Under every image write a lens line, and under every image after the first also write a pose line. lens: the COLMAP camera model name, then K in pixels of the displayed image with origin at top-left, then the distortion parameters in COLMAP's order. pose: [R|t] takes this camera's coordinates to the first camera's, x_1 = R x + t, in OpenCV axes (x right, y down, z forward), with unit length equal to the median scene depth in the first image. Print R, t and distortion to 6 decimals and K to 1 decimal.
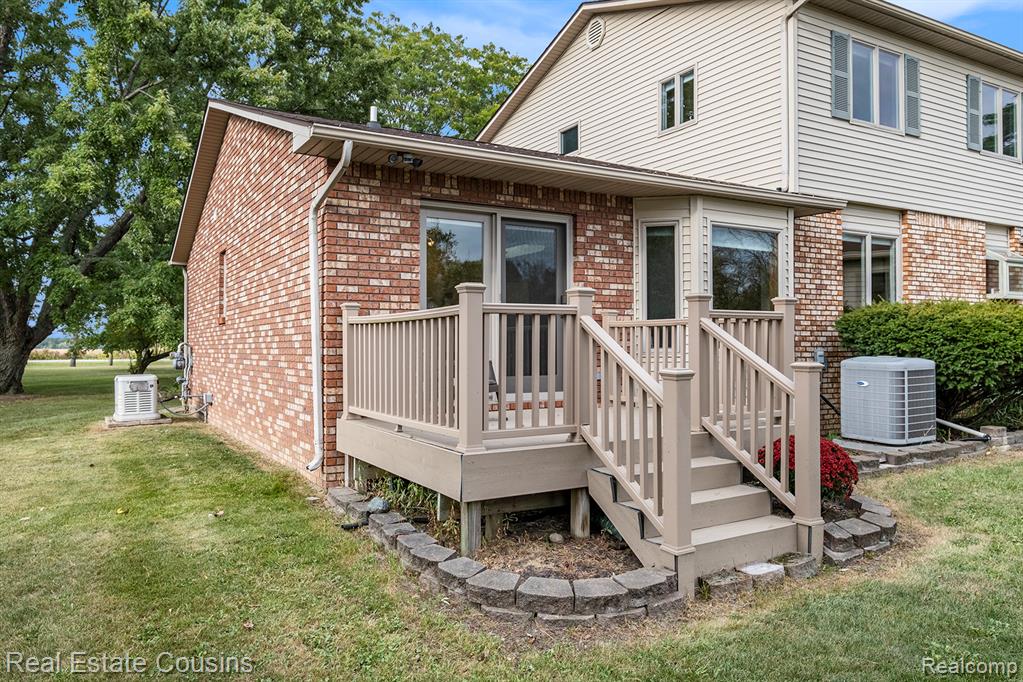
lens RADIAL K [[725.9, 0, 510.2], [0, 725.9, 340.1], [0, 0, 1]] dist [-0.007869, 0.009580]
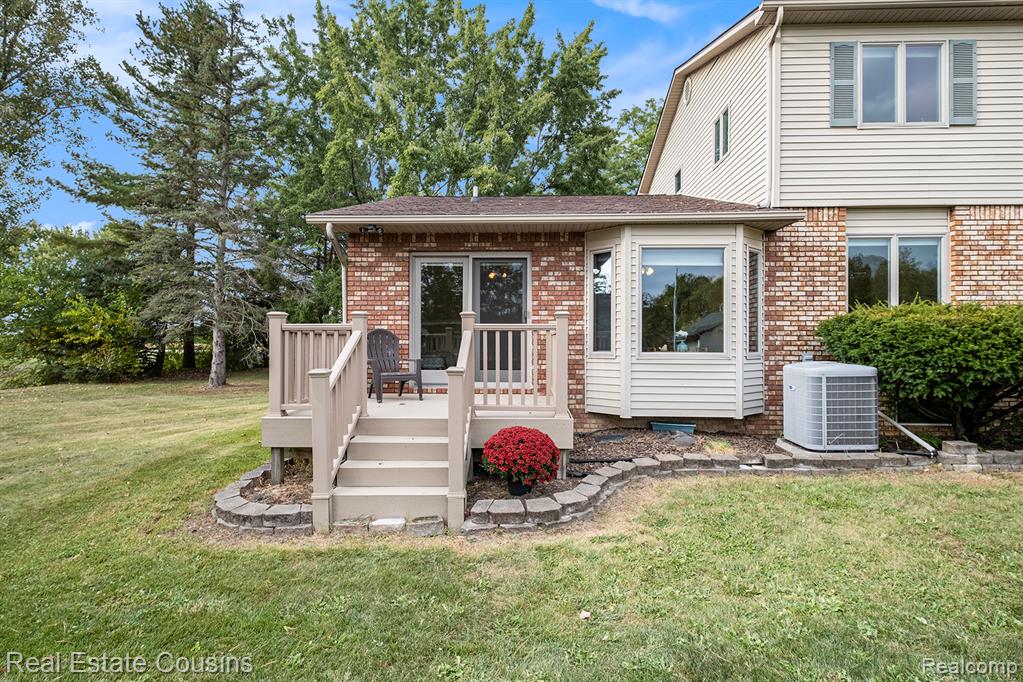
lens RADIAL K [[515.1, 0, 512.2], [0, 515.1, 344.6], [0, 0, 1]] dist [0.000325, -0.001400]
pose [[0.849292, 0.004642, -0.527903, 0.553721], [0.001187, 0.999942, 0.010703, -0.009906], [0.527922, -0.009717, 0.849237, 0.171891]]
